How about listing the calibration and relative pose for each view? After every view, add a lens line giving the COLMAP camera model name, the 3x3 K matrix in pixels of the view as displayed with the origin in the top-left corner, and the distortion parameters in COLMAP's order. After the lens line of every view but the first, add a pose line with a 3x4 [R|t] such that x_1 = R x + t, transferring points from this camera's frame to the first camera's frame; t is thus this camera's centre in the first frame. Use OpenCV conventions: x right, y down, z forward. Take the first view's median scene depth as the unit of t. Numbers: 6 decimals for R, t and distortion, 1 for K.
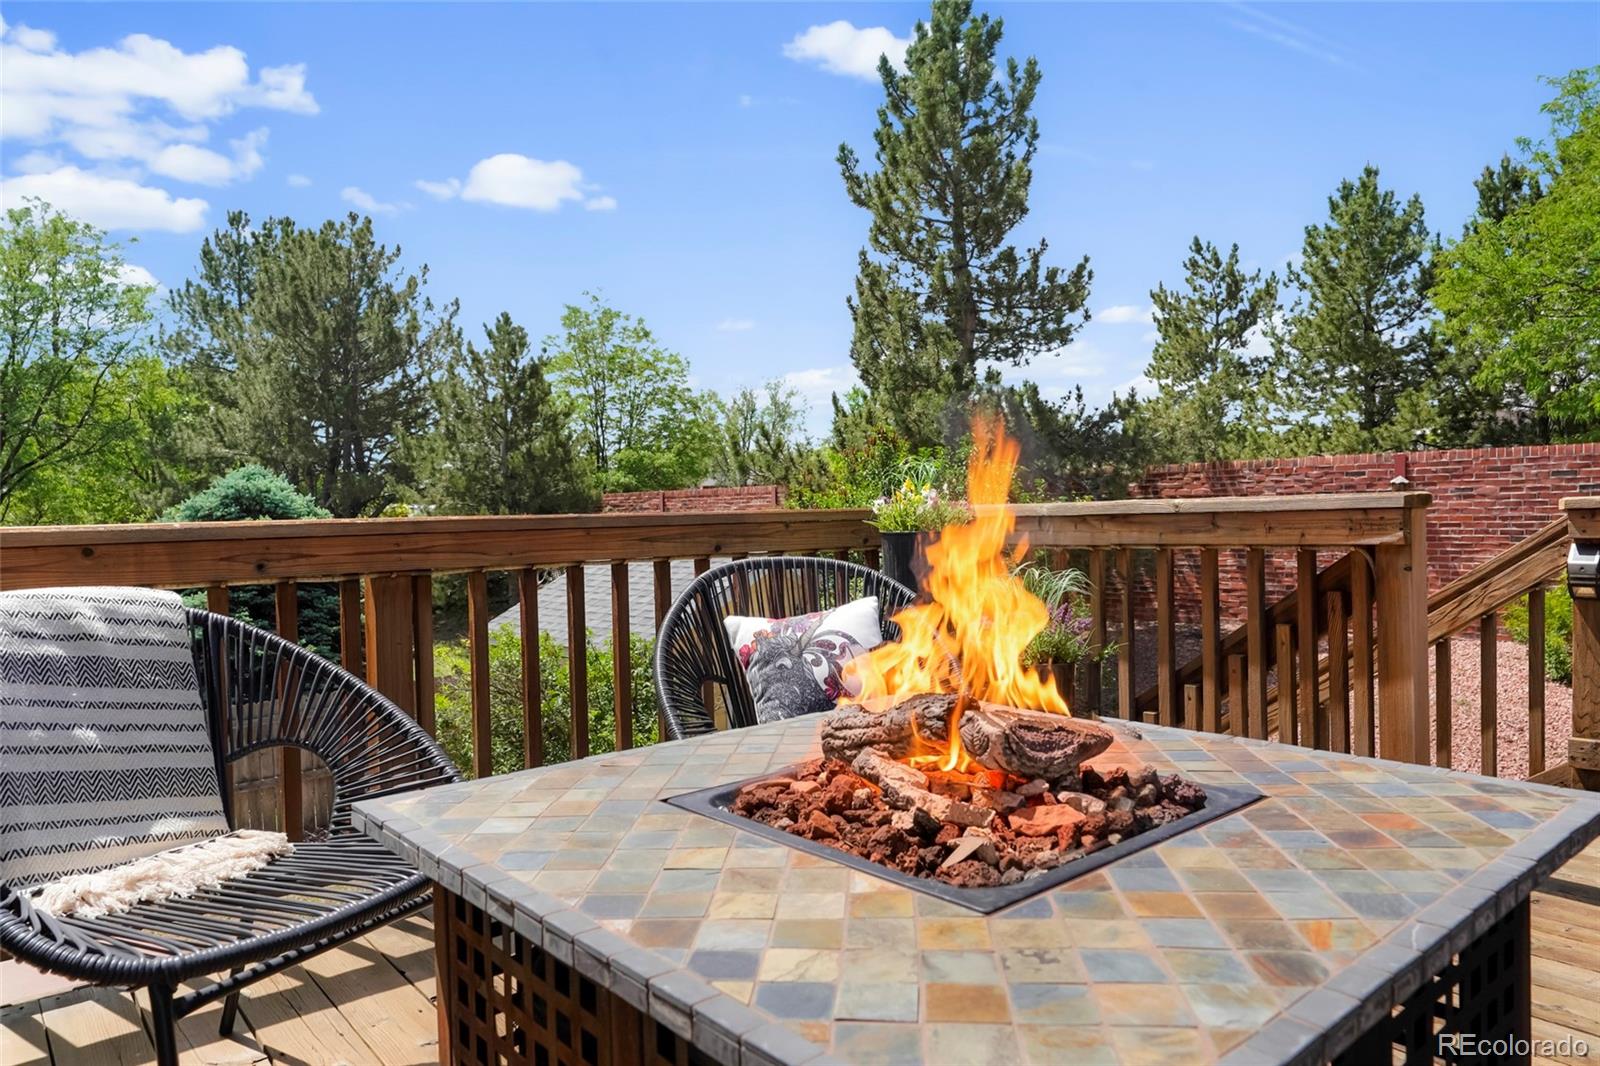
lens RADIAL K [[1034.5, 0, 807.0], [0, 1034.5, 574.7], [0, 0, 1]] dist [0.005640, -0.004320]
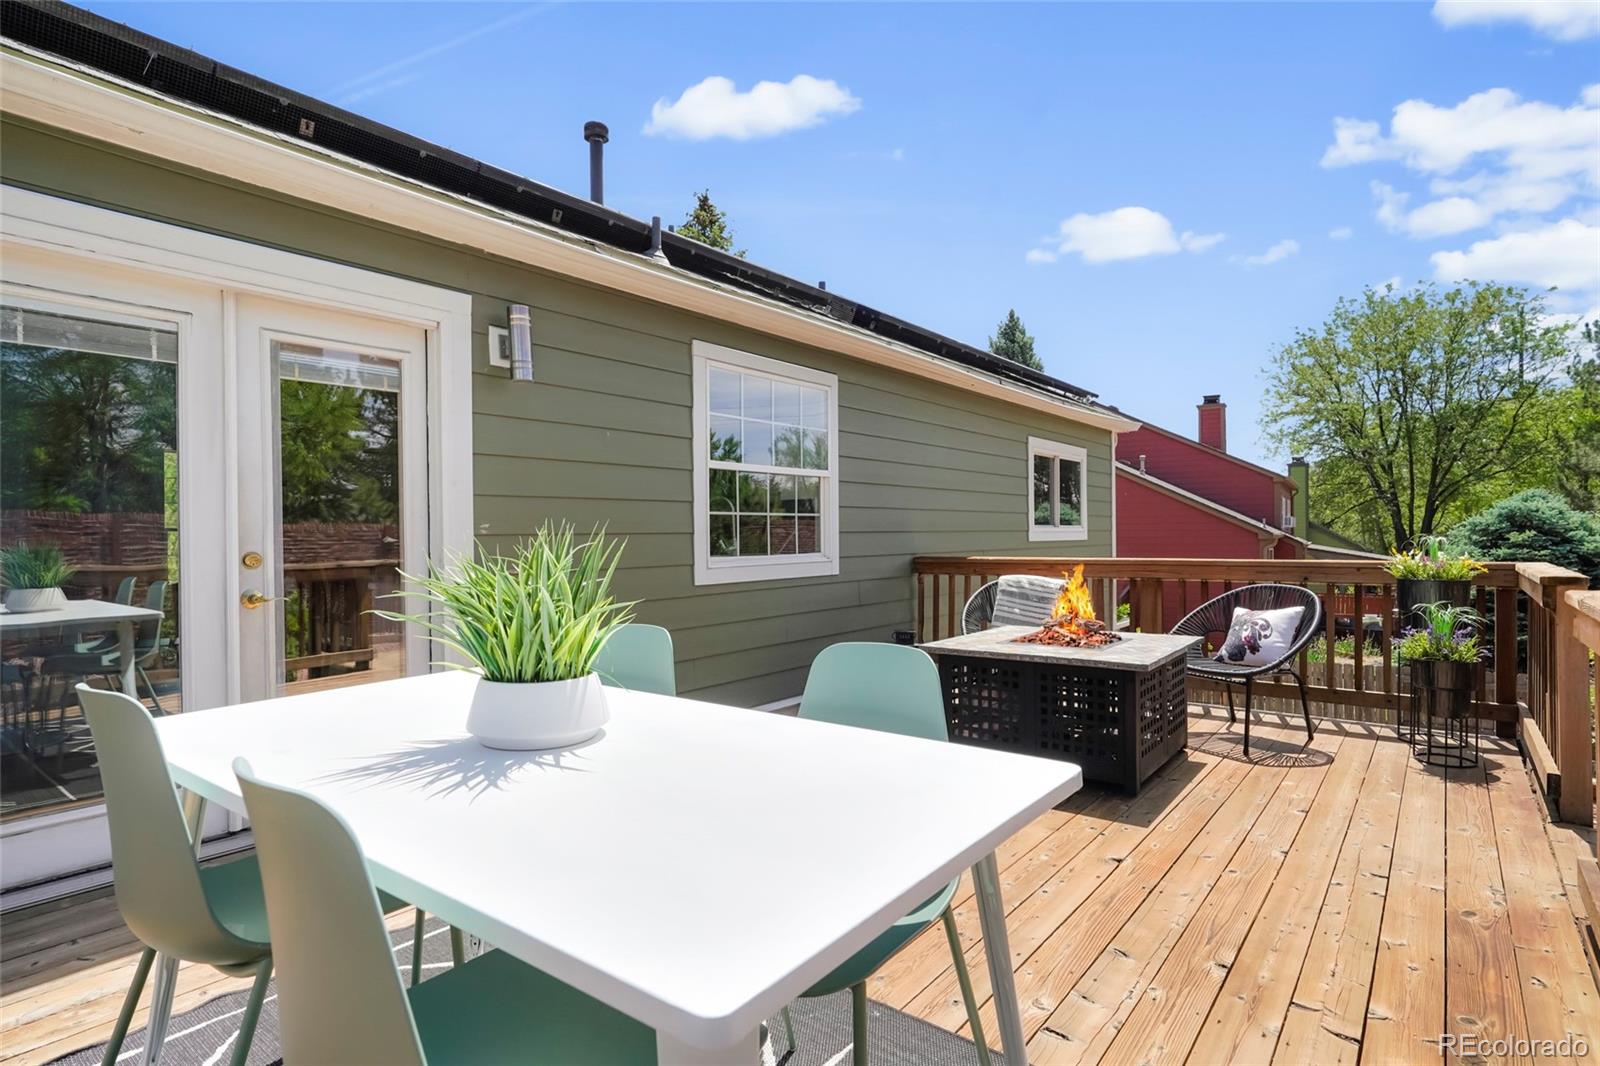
lens RADIAL K [[820.9, 0, 800.0], [0, 820.9, 533.0], [0, 0, 1]] dist [-0.001131, -0.000153]
pose [[0.204511, 0.017906, -0.978700, 0.122969], [-0.052129, 0.998613, 0.007378, -0.007127], [0.977475, 0.049510, 0.205161, -0.028714]]
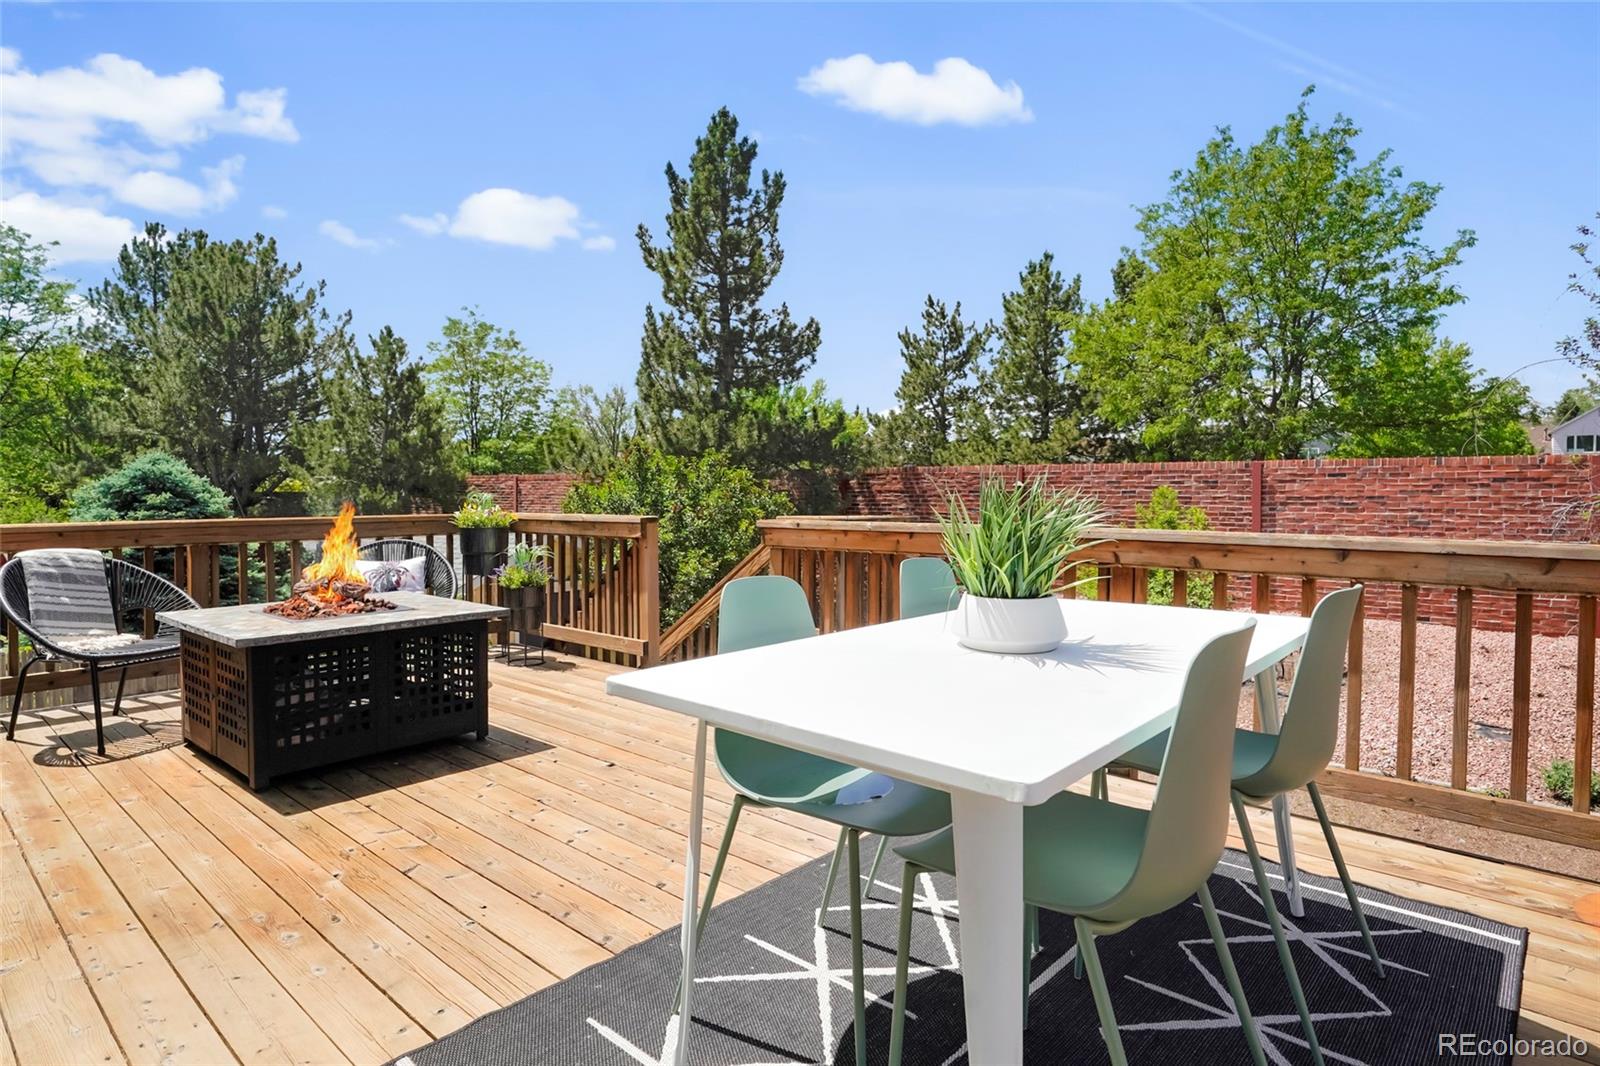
lens RADIAL K [[885.0, 0, 796.7], [0, 885.0, 528.8], [0, 0, 1]] dist [-0.001568, 0.002831]
pose [[0.991574, 0.015797, 0.128574, 0.052913], [-0.013631, 0.999750, -0.017708, -0.001455], [-0.128822, 0.015807, 0.991542, -0.089937]]
